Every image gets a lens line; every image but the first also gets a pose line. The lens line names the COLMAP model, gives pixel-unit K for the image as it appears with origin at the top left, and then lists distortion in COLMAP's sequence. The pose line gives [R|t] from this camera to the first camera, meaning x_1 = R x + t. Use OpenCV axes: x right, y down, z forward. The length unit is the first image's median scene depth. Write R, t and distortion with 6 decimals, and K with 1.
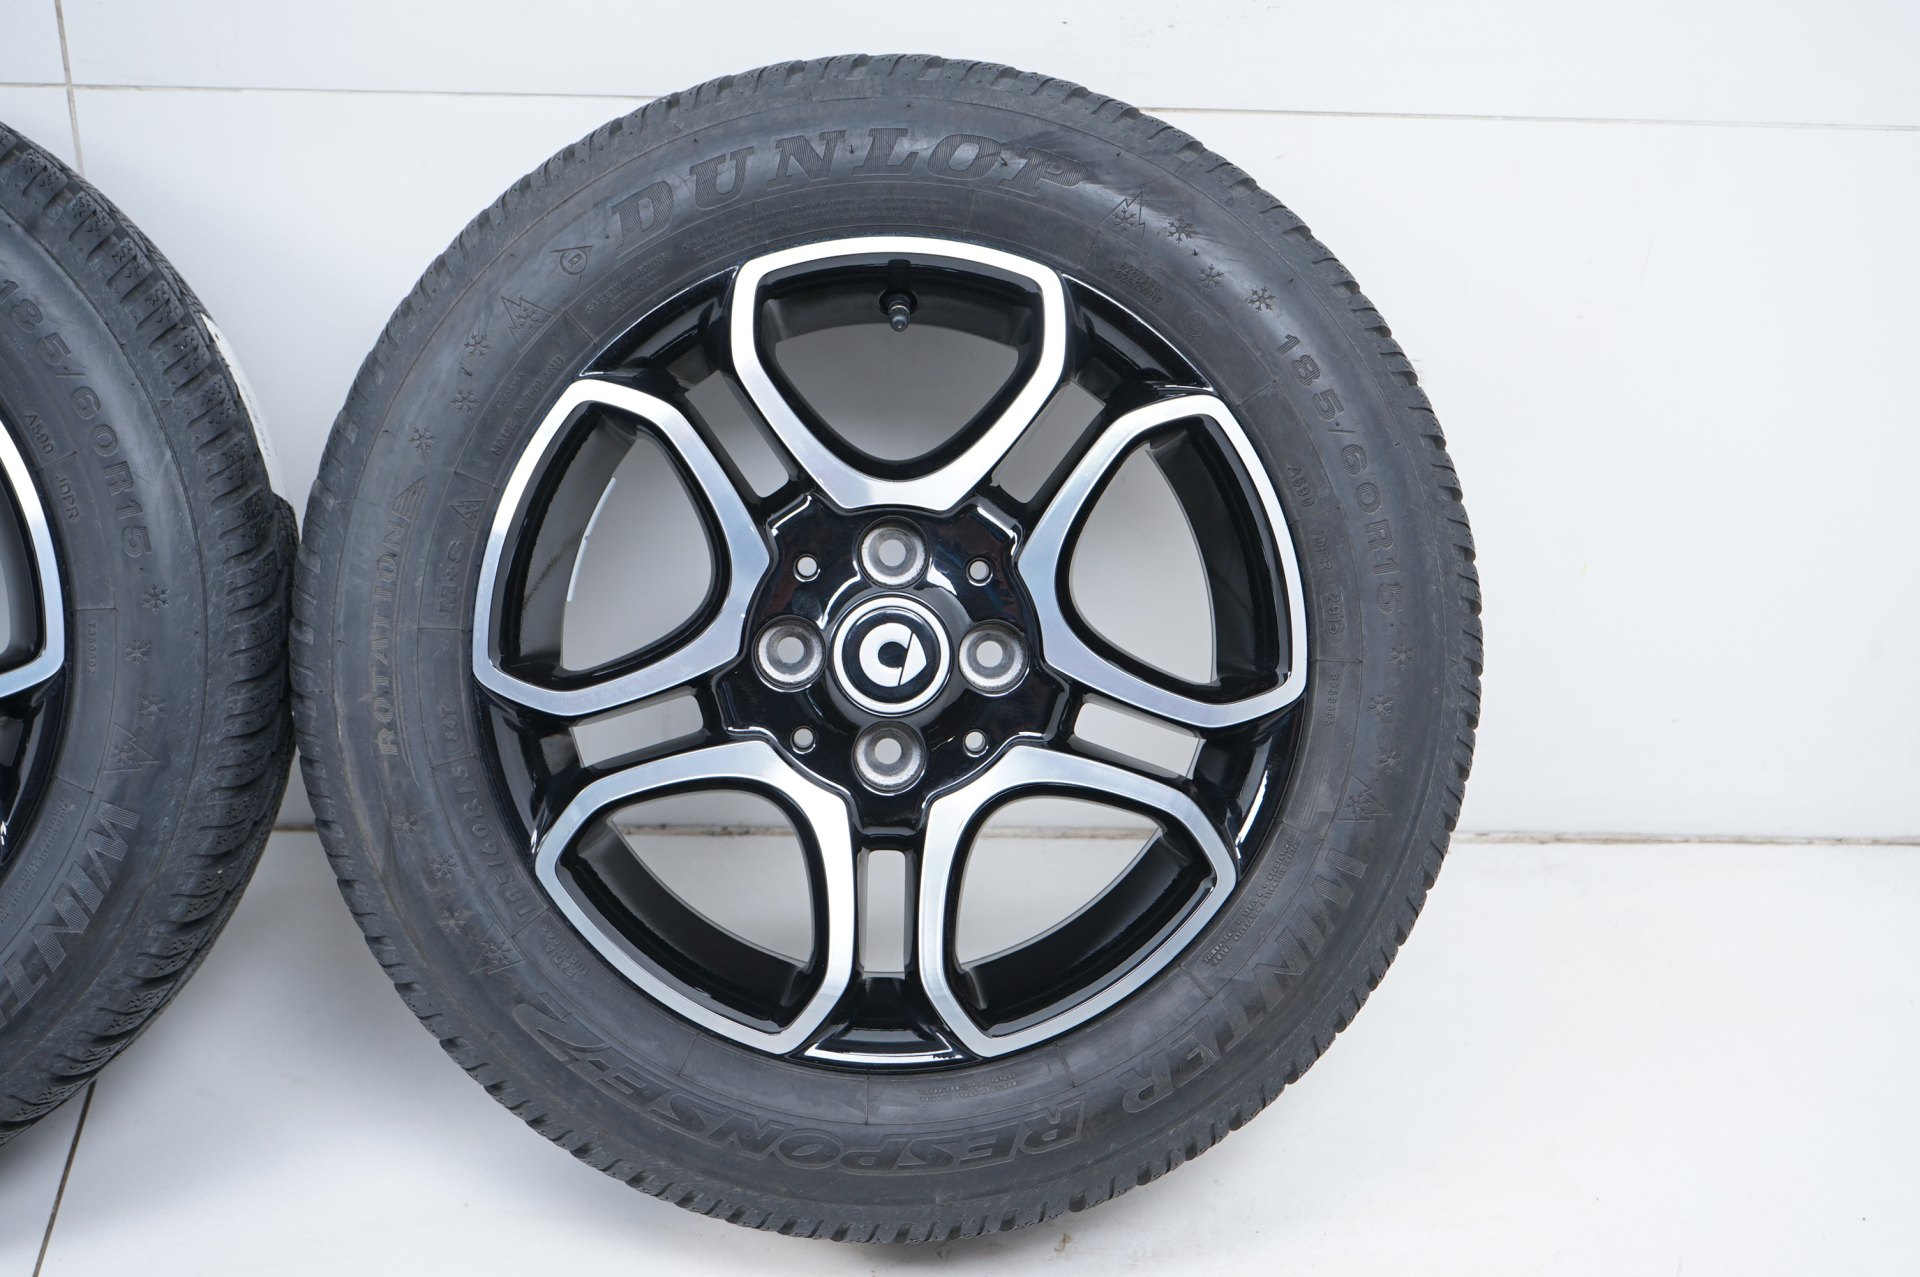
lens RADIAL K [[3191.8, 0, 963.1], [0, 3191.8, 678.5], [0, 0, 1]] dist [-0.068362, 0.000000]
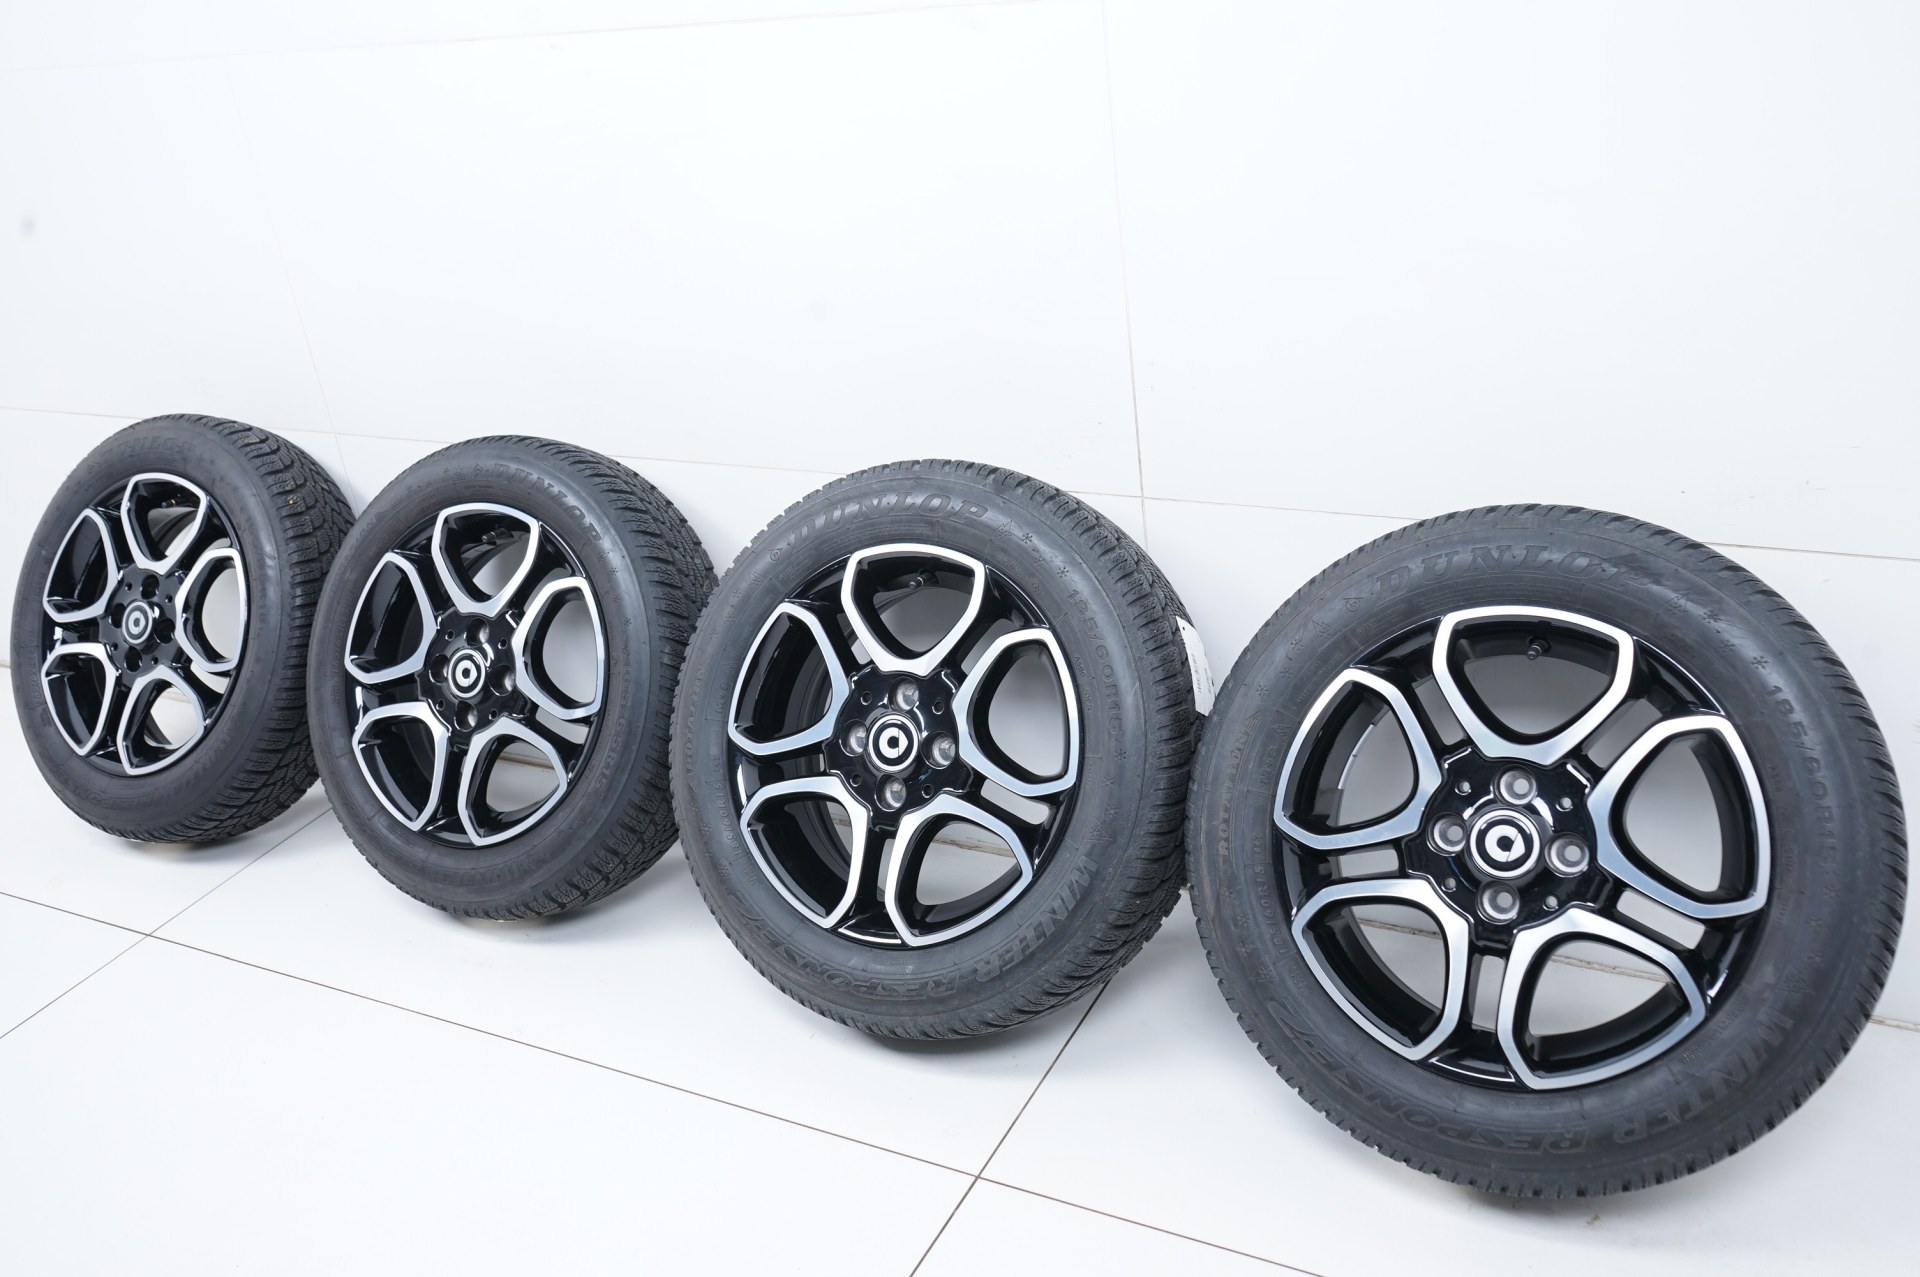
lens RADIAL K [[1770.4, 0, 957.7], [0, 1770.4, 644.6], [0, 0, 1]] dist [-0.009056, 0.000000]
pose [[0.840172, 0.092453, -0.534381, 0.231585], [-0.154948, 0.985210, -0.073162, 0.002526], [0.519713, 0.144270, 0.842072, 0.017278]]
